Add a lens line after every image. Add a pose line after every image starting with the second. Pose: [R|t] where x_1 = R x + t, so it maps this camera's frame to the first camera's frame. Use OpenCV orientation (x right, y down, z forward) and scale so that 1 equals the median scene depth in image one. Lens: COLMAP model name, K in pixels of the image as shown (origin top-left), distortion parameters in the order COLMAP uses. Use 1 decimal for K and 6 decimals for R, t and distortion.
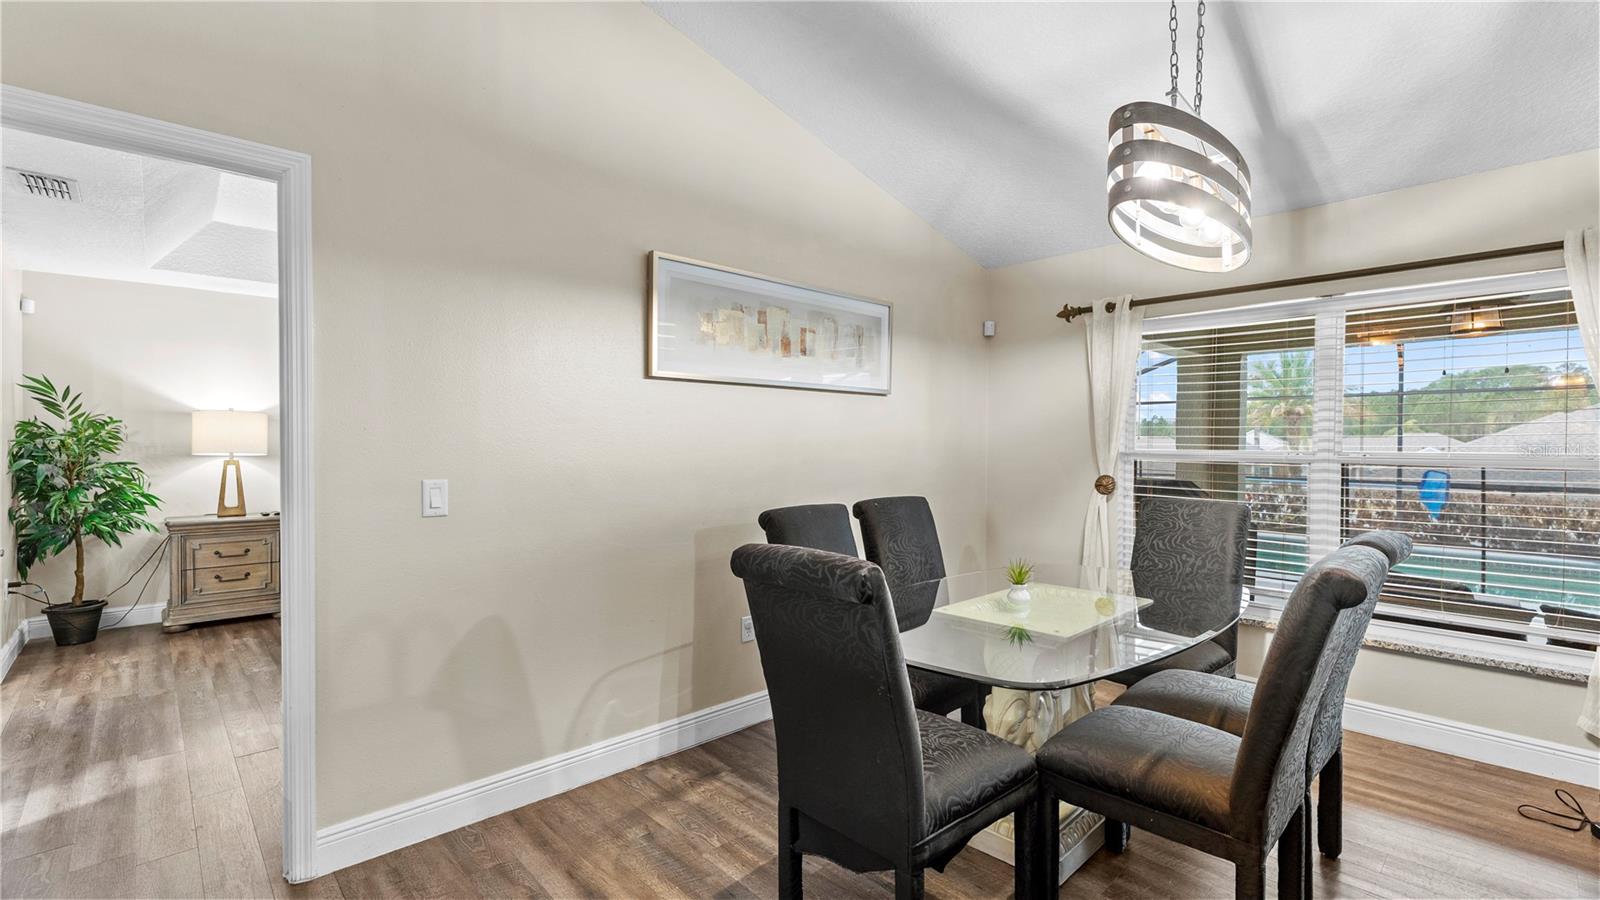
lens RADIAL K [[689.4, 0, 793.1], [0, 689.4, 454.7], [0, 0, 1]] dist [0.001195, -0.001656]
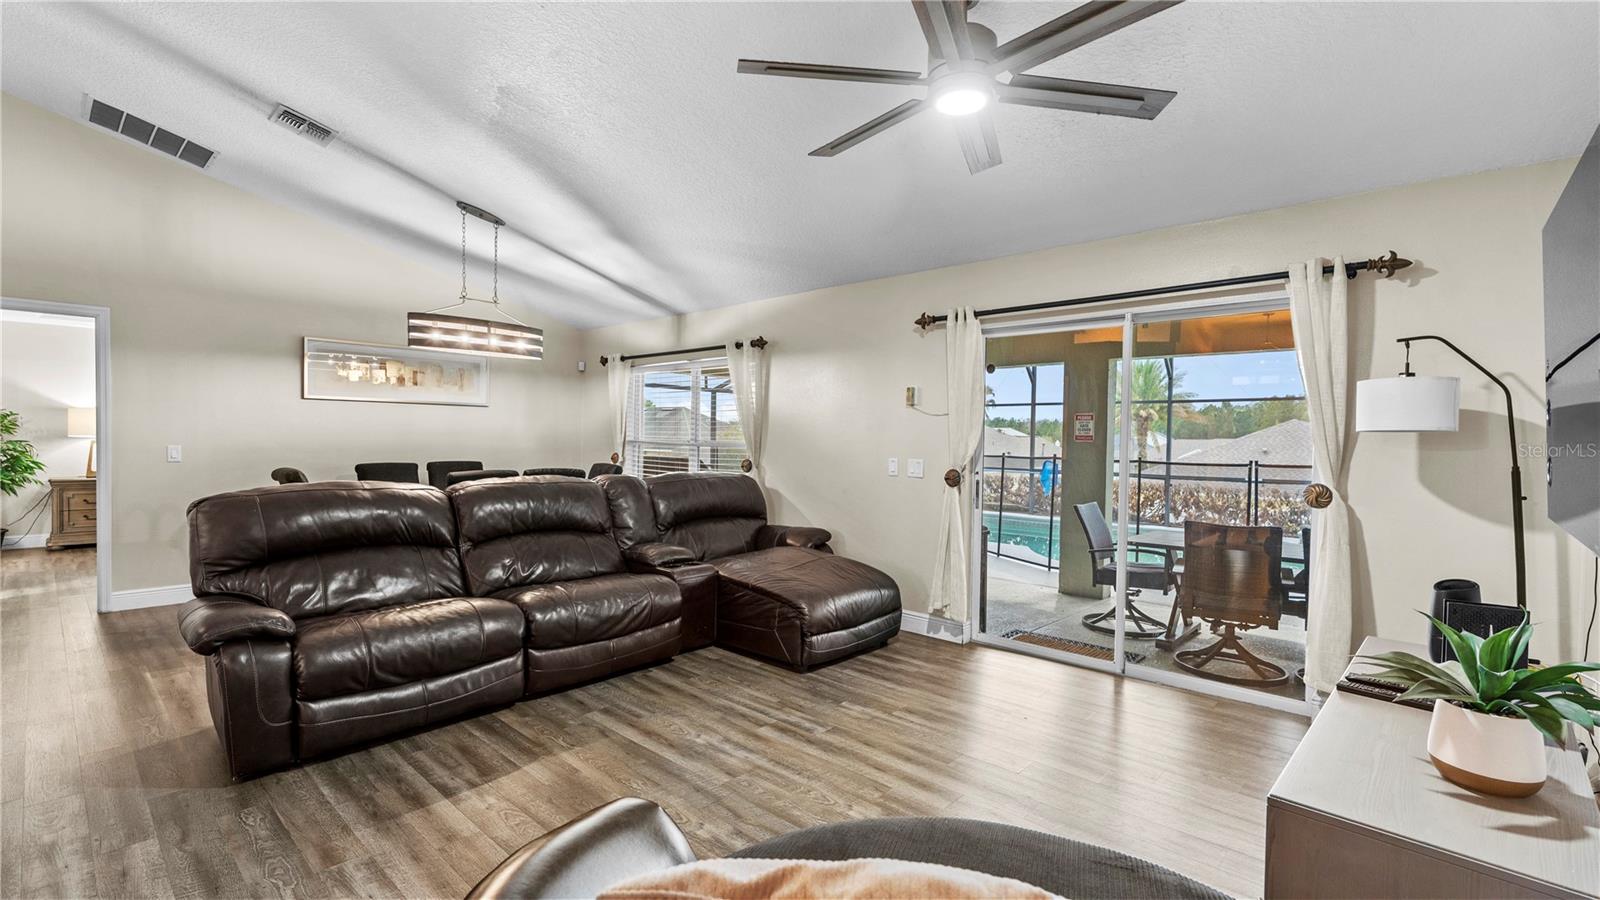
lens RADIAL K [[689.4, 0, 796.2], [0, 689.4, 453.4], [0, 0, 1]] dist [0.001195, -0.001656]
pose [[0.996613, 0.009008, 0.081734, 0.660074], [-0.009567, 0.999933, 0.006453, 0.013448], [-0.081671, -0.007213, 0.996633, -0.704636]]
